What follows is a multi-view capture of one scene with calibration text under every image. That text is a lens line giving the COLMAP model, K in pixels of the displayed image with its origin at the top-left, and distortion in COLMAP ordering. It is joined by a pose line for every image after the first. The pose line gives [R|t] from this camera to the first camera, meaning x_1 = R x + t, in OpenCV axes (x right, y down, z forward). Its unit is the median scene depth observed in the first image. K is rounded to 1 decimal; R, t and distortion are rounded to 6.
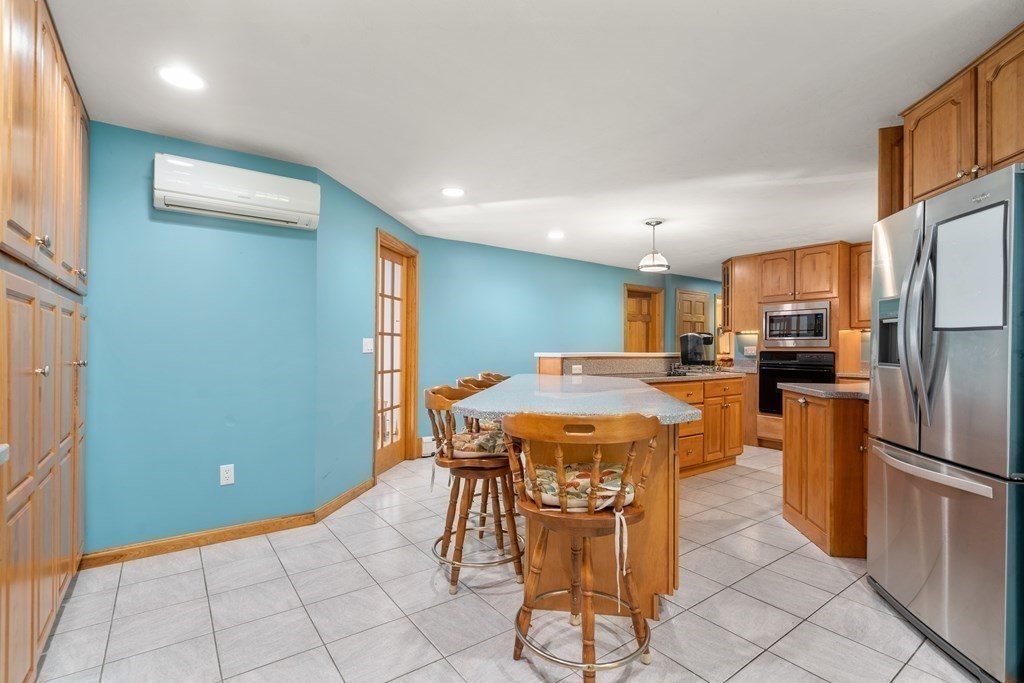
lens RADIAL K [[472.7, 0, 509.5], [0, 472.7, 343.5], [0, 0, 1]] dist [0.000285, -0.000034]
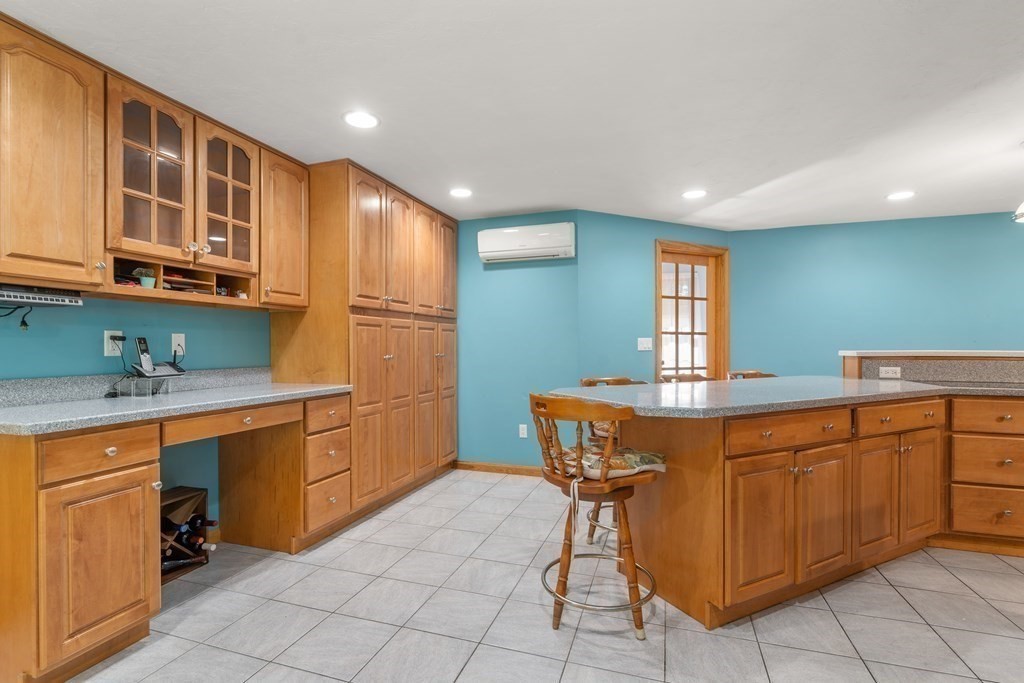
lens RADIAL K [[476.0, 0, 509.3], [0, 476.0, 345.2], [0, 0, 1]] dist [-0.000774, 0.000018]
pose [[0.578908, -0.010484, -0.815326, 0.354529], [0.011947, 0.999919, -0.004376, 0.005875], [0.815306, -0.007207, 0.578986, 0.051540]]
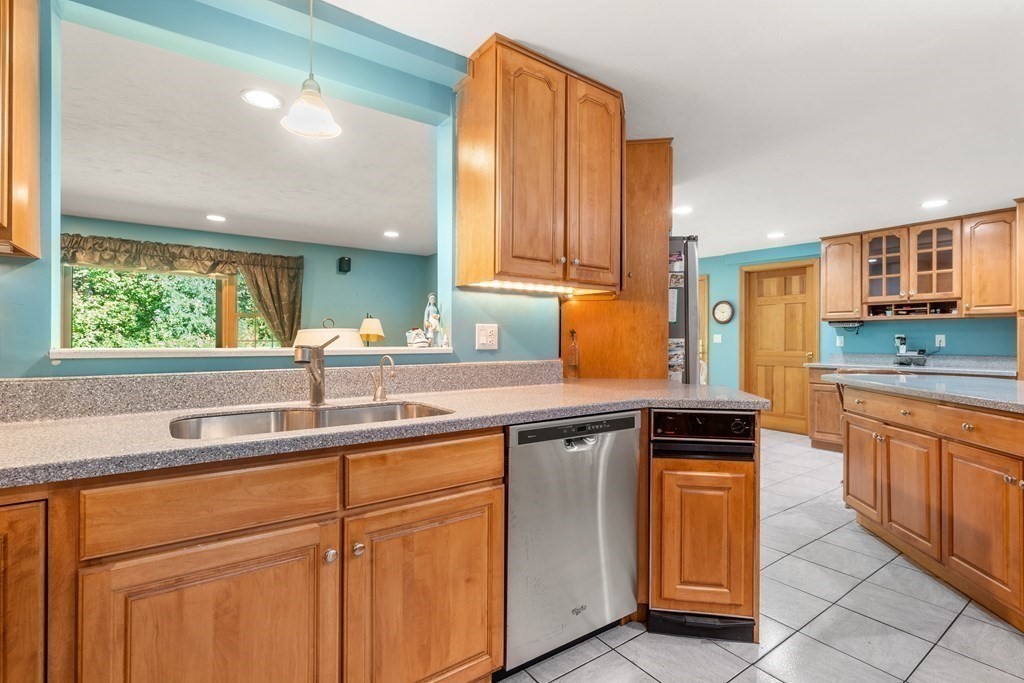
lens RADIAL K [[477.0, 0, 510.6], [0, 477.0, 337.3], [0, 0, 1]] dist [0.000780, 0.000283]
pose [[-0.999897, -0.010640, 0.009612, 0.576107], [-0.010778, 0.999839, -0.014341, 0.014330], [-0.009458, -0.014443, -0.999851, 1.044323]]
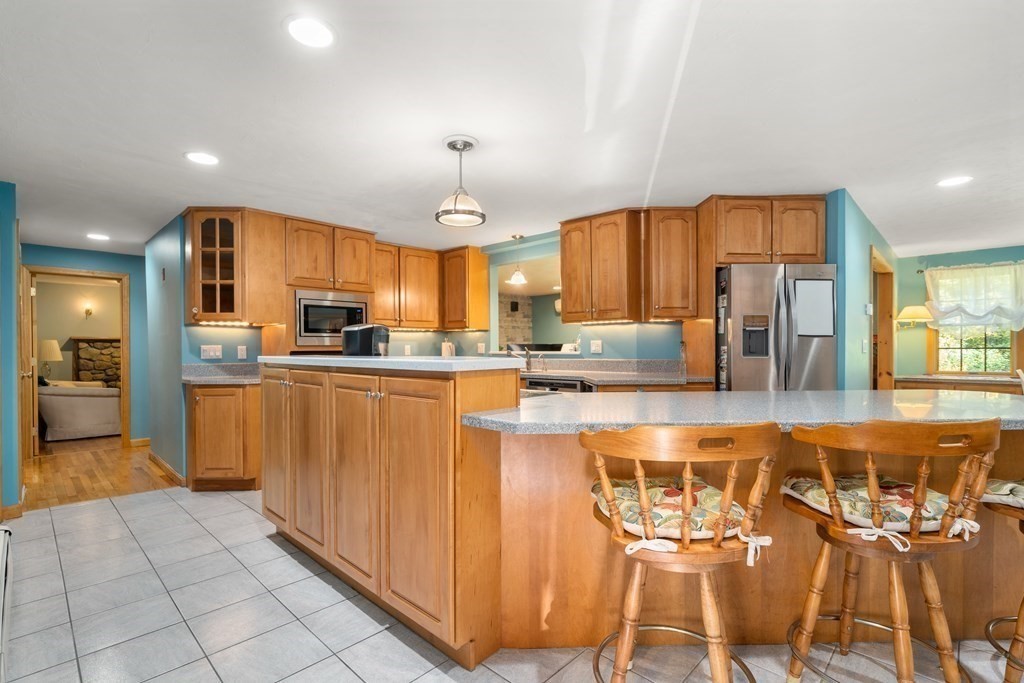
lens RADIAL K [[472.3, 0, 511.0], [0, 472.3, 351.6], [0, 0, 1]] dist [0.001803, 0.000321]
pose [[-0.176650, -0.013850, 0.984176, -0.280655], [-0.005399, 0.999900, 0.013103, 0.005784], [-0.984259, -0.002999, -0.176707, 0.920869]]
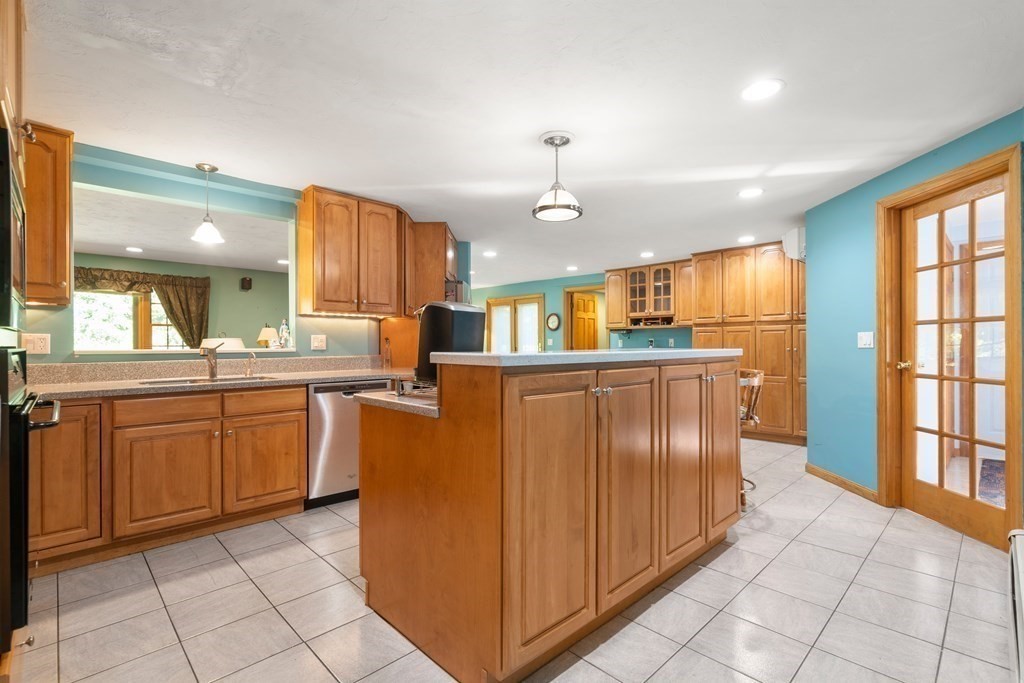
lens RADIAL K [[470.3, 0, 508.2], [0, 470.3, 343.7], [0, 0, 1]] dist [-0.000694, -0.000005]
pose [[-0.990466, -0.004291, -0.137689, 0.397760], [-0.002943, 0.999946, -0.009999, 0.016689], [0.137725, -0.009498, -0.990425, 1.414734]]
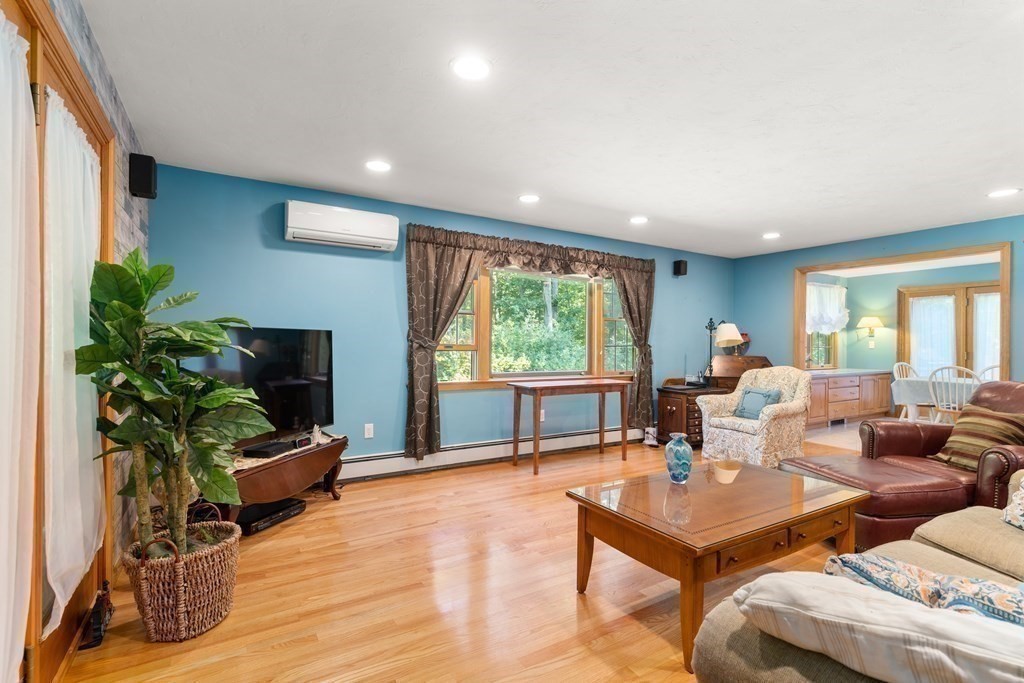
lens RADIAL K [[477.0, 0, 510.6], [0, 477.0, 337.3], [0, 0, 1]] dist [0.000780, 0.000283]
pose [[-0.997293, -0.015885, 0.071791, 1.370734], [-0.017182, 0.999699, -0.017489, 0.016908], [-0.071492, -0.018675, -0.997266, 1.038722]]
